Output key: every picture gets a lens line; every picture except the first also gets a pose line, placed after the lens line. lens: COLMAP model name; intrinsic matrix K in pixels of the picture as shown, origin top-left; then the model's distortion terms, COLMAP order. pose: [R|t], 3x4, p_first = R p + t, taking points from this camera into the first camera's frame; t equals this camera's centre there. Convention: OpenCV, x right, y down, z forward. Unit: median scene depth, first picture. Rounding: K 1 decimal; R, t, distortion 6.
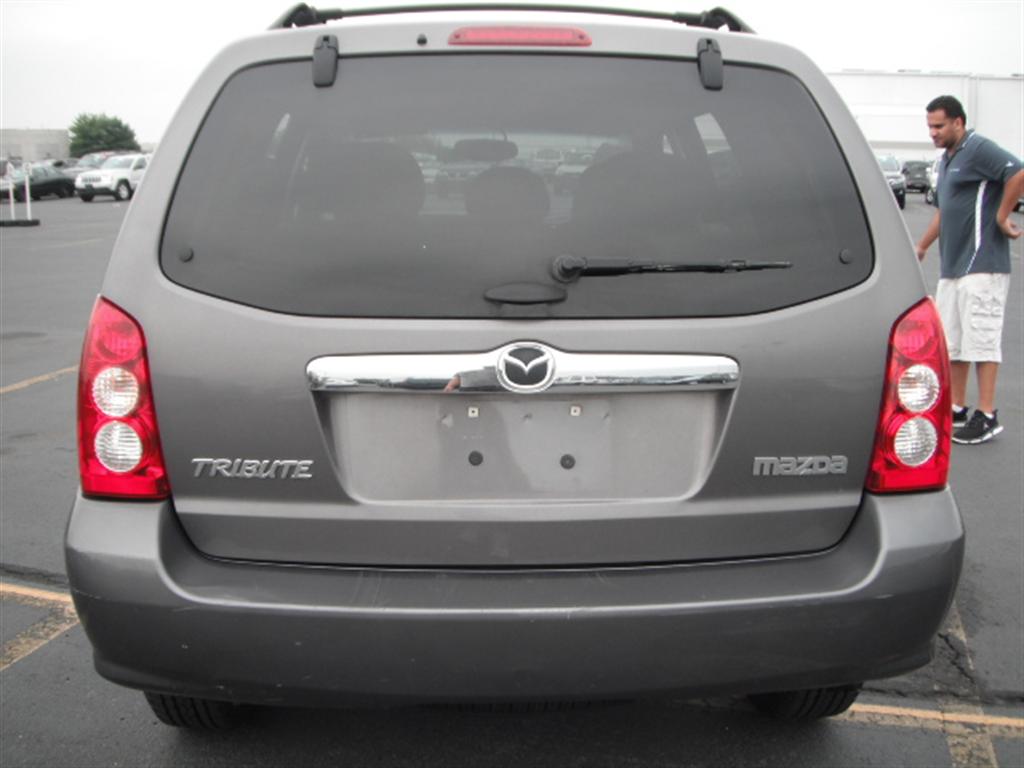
lens RADIAL K [[1096.0, 0, 512.6], [0, 1096.0, 382.4], [0, 0, 1]] dist [-0.204121, 0.000000]
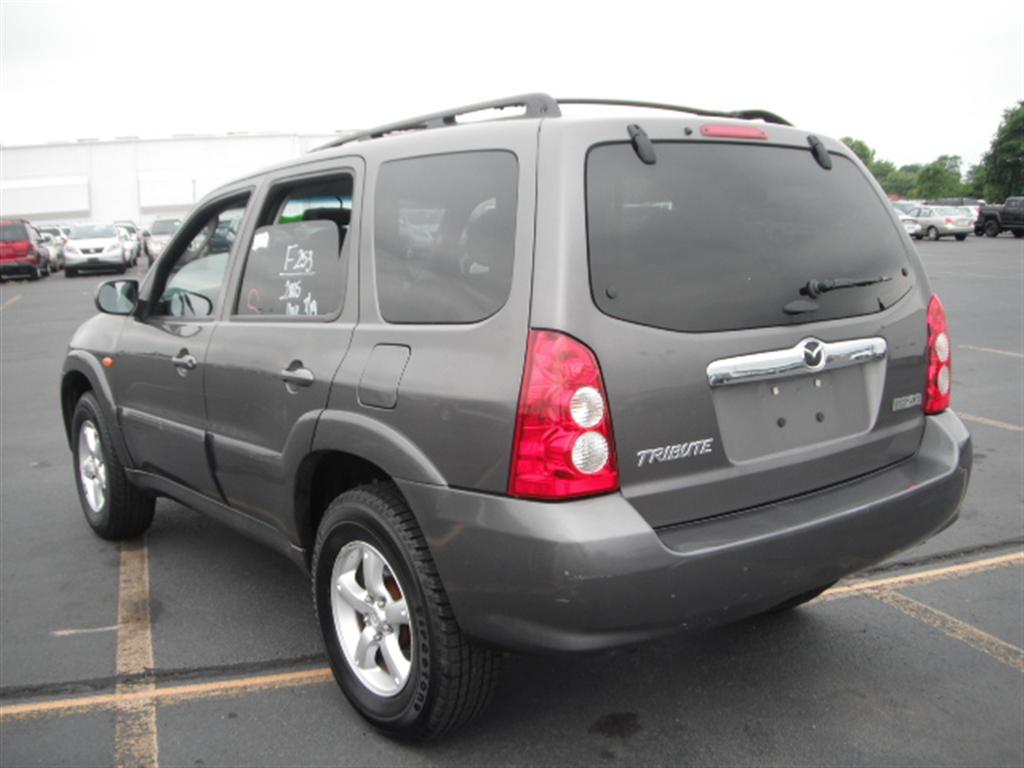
lens RADIAL K [[1096.0, 0, 511.3], [0, 1096.0, 388.1], [0, 0, 1]] dist [-0.204121, 0.000000]
pose [[0.821822, -0.113382, 0.558349, -1.080504], [0.144344, 0.989460, -0.011531, -0.010214], [-0.551157, 0.090071, 0.829526, 0.006356]]
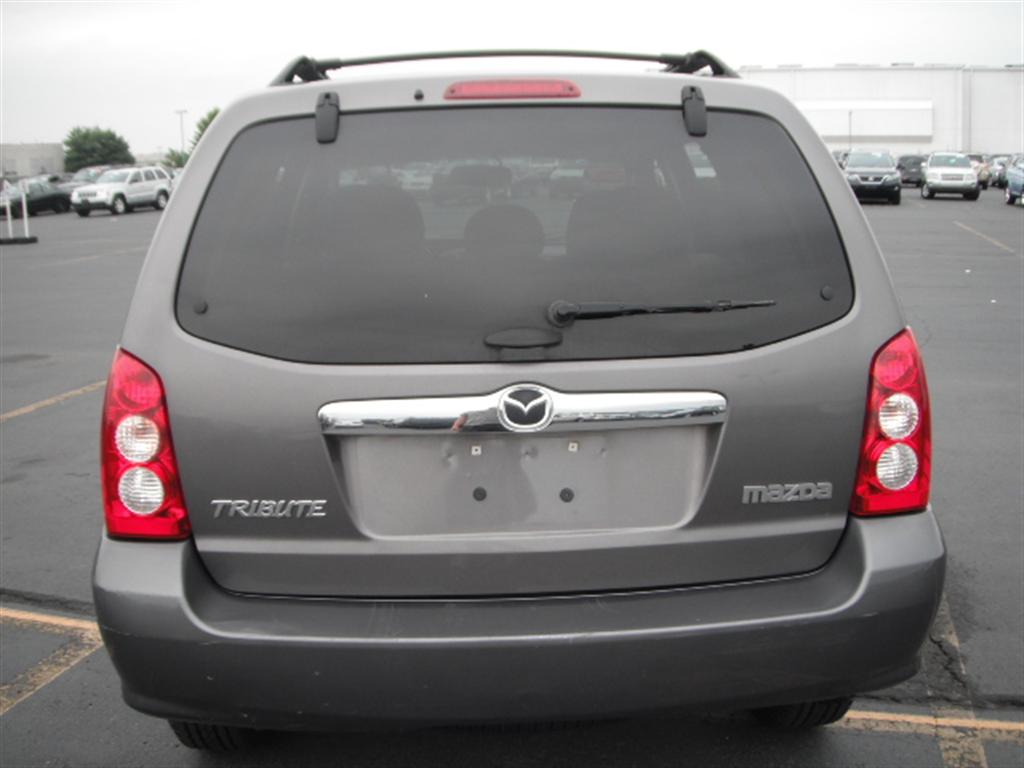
lens RADIAL K [[1096.0, 0, 510.4], [0, 1096.0, 385.6], [0, 0, 1]] dist [-0.204121, 0.000000]
pose [[0.999720, -0.023560, -0.002149, 0.000520], [0.023558, 0.999722, -0.000719, -0.032589], [0.002165, 0.000668, 0.999997, -0.055360]]
